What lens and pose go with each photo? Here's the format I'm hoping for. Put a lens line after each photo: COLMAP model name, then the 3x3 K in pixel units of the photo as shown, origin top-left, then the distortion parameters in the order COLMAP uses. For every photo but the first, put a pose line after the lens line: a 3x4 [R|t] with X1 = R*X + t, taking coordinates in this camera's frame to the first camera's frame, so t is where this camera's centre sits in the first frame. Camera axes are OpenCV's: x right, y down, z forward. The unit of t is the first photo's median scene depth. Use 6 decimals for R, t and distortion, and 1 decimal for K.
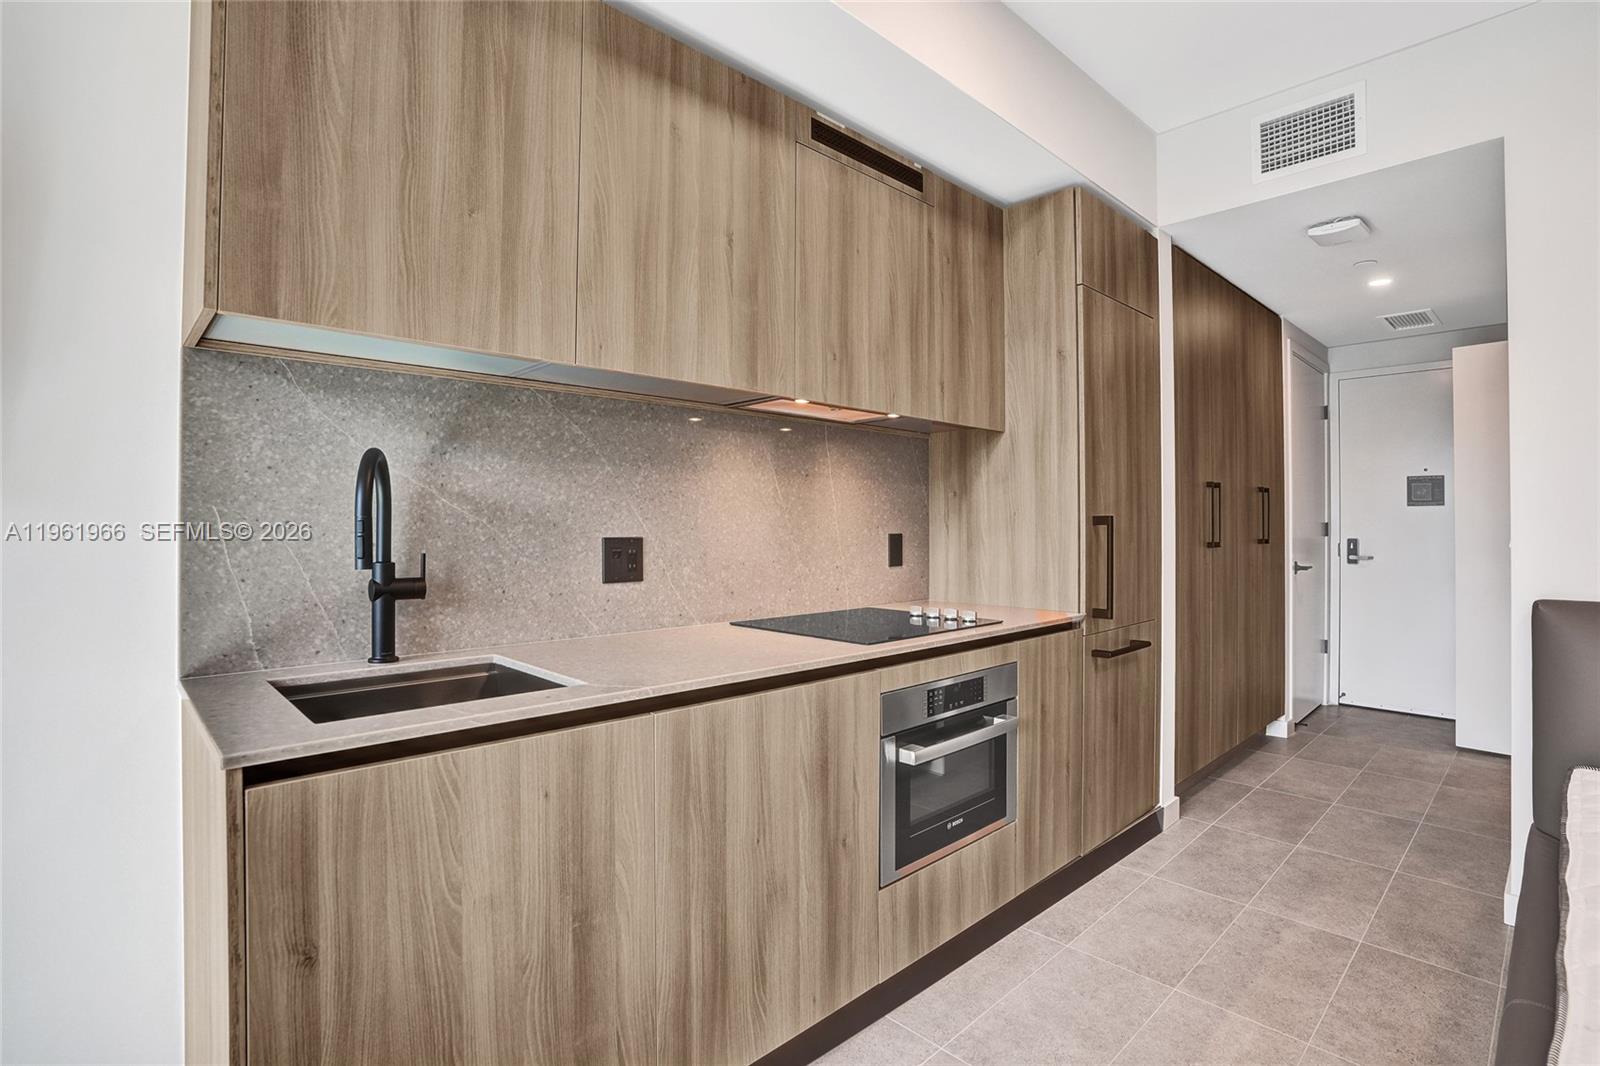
lens RADIAL K [[772.0, 0, 808.6], [0, 772.0, 515.6], [0, 0, 1]] dist [-0.042089, 0.012292]
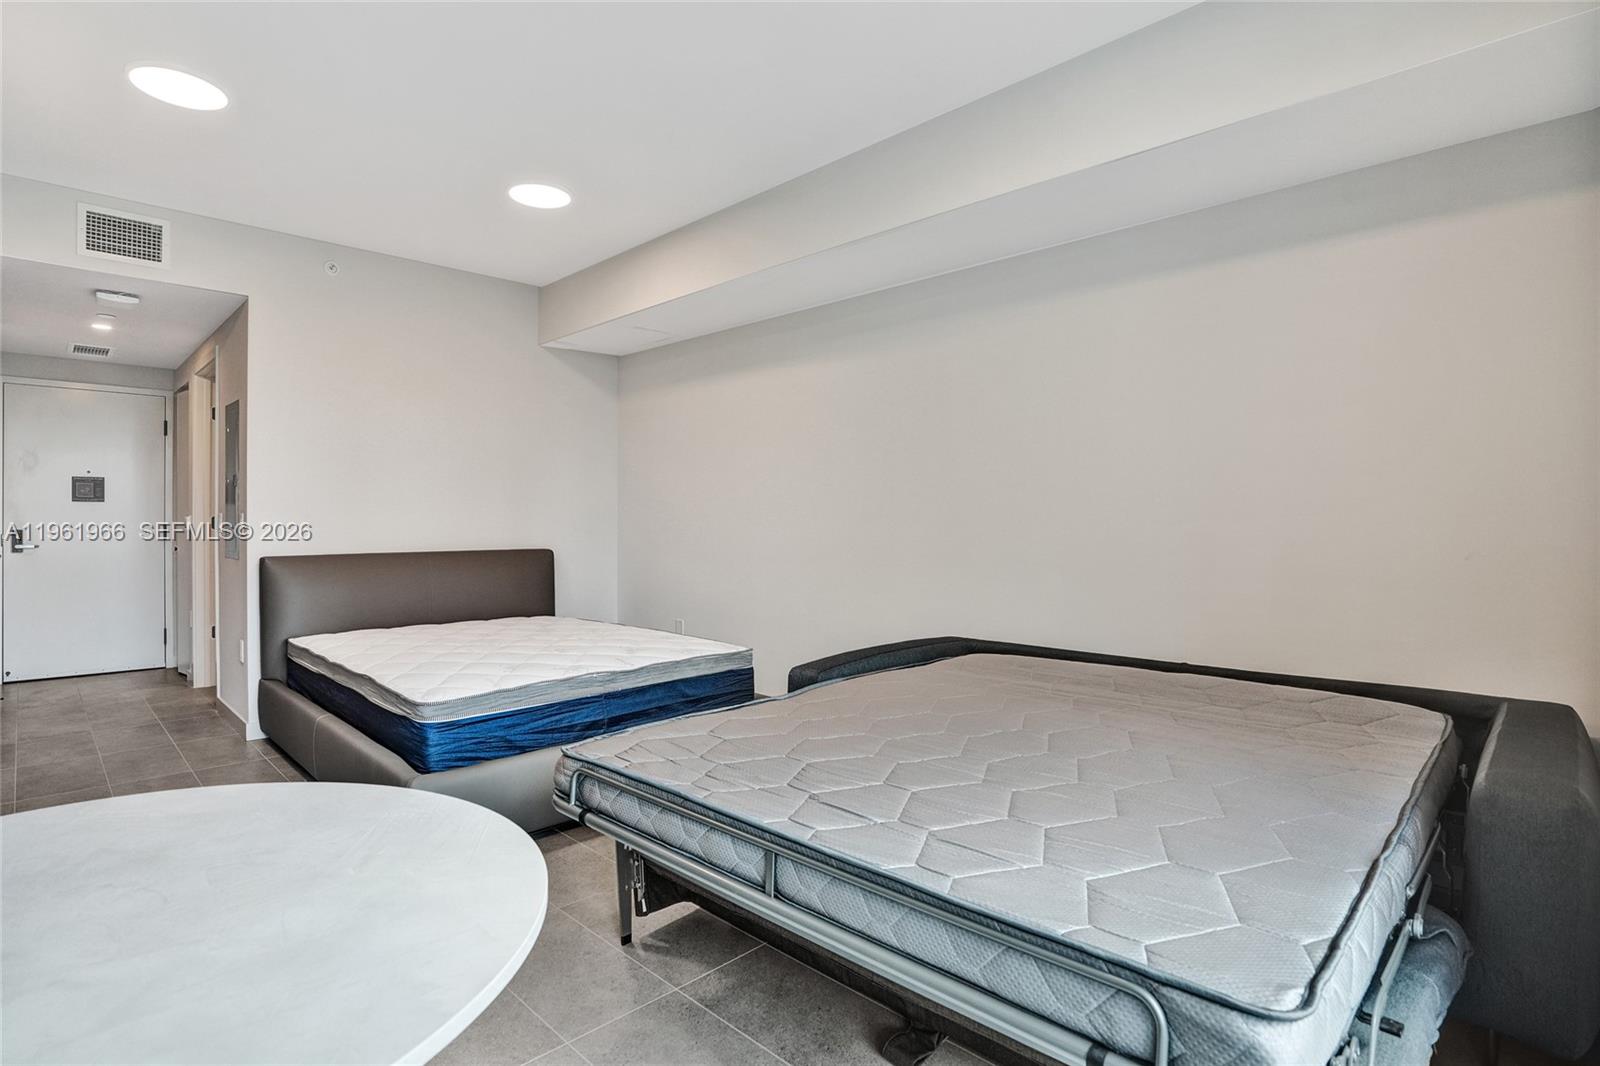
lens RADIAL K [[772.0, 0, 812.8], [0, 772.0, 530.7], [0, 0, 1]] dist [-0.042089, 0.012292]
pose [[-0.027619, -0.008359, 0.999584, -0.906165], [-0.016762, 0.999828, 0.007898, 0.009197], [-0.999478, -0.016537, -0.027754, -0.293321]]
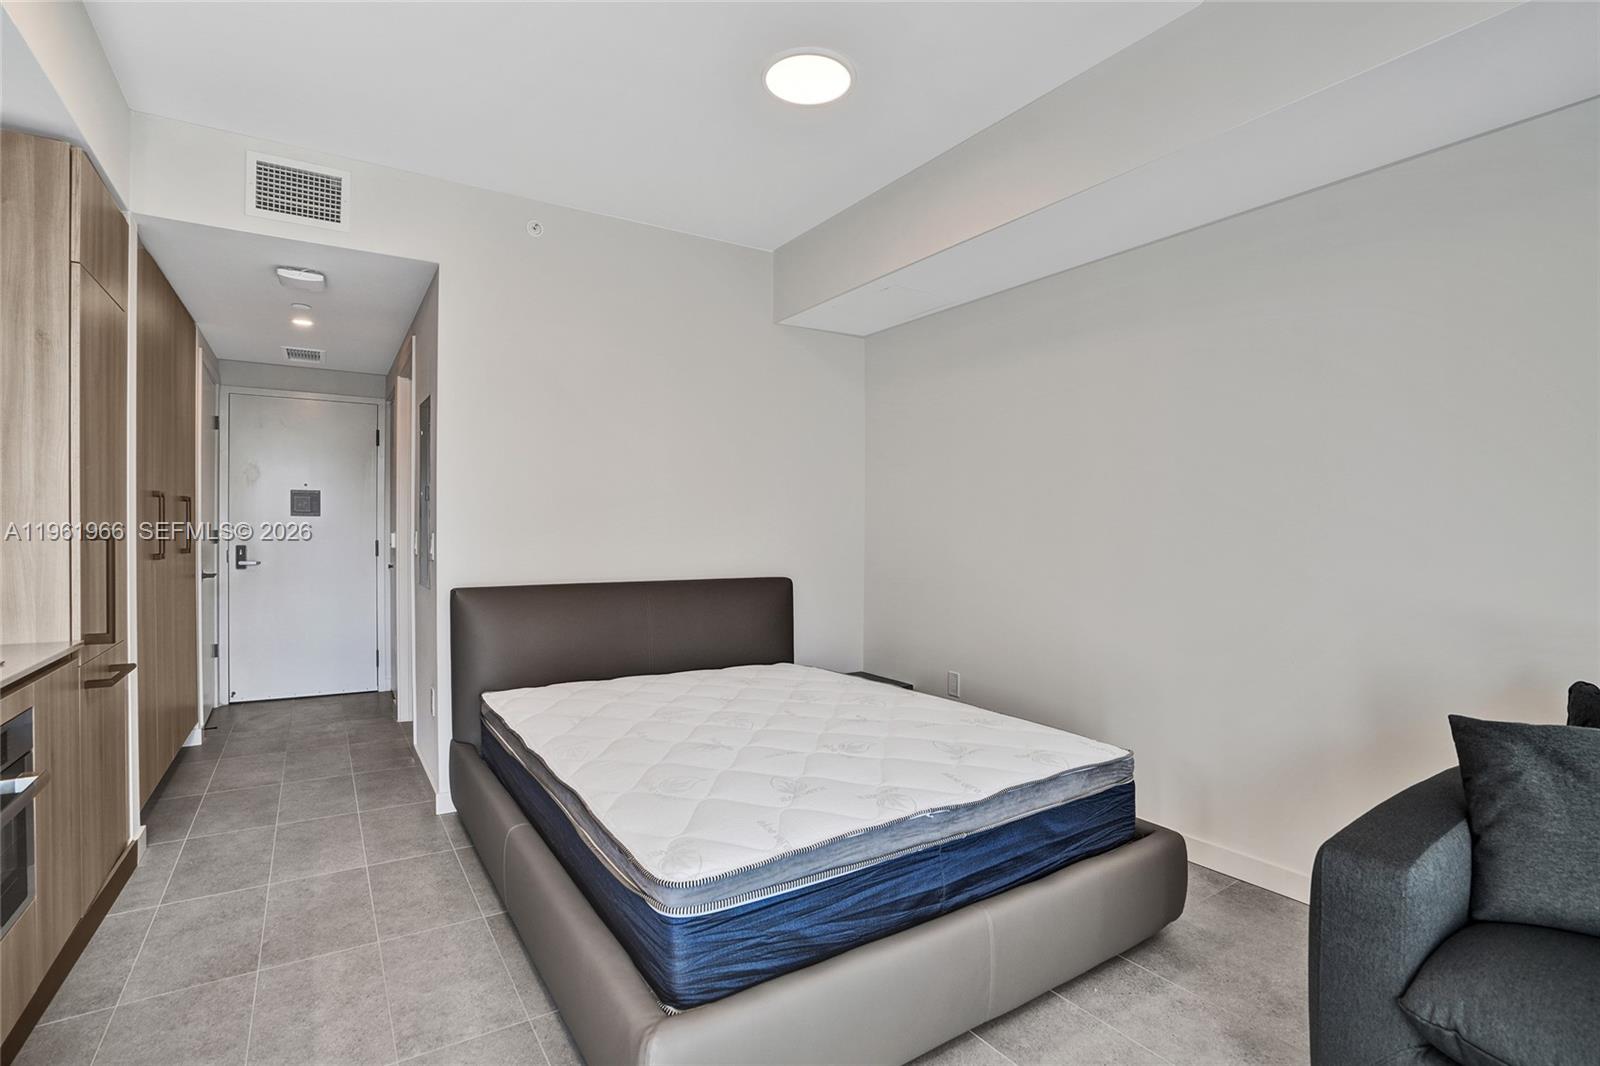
lens RADIAL K [[772.0, 0, 805.8], [0, 772.0, 537.4], [0, 0, 1]] dist [-0.042089, 0.012292]
pose [[0.206588, -0.011476, 0.978361, -0.348891], [-0.015104, 0.999775, 0.014917, -0.019820], [-0.978311, -0.017859, 0.206369, 0.015638]]
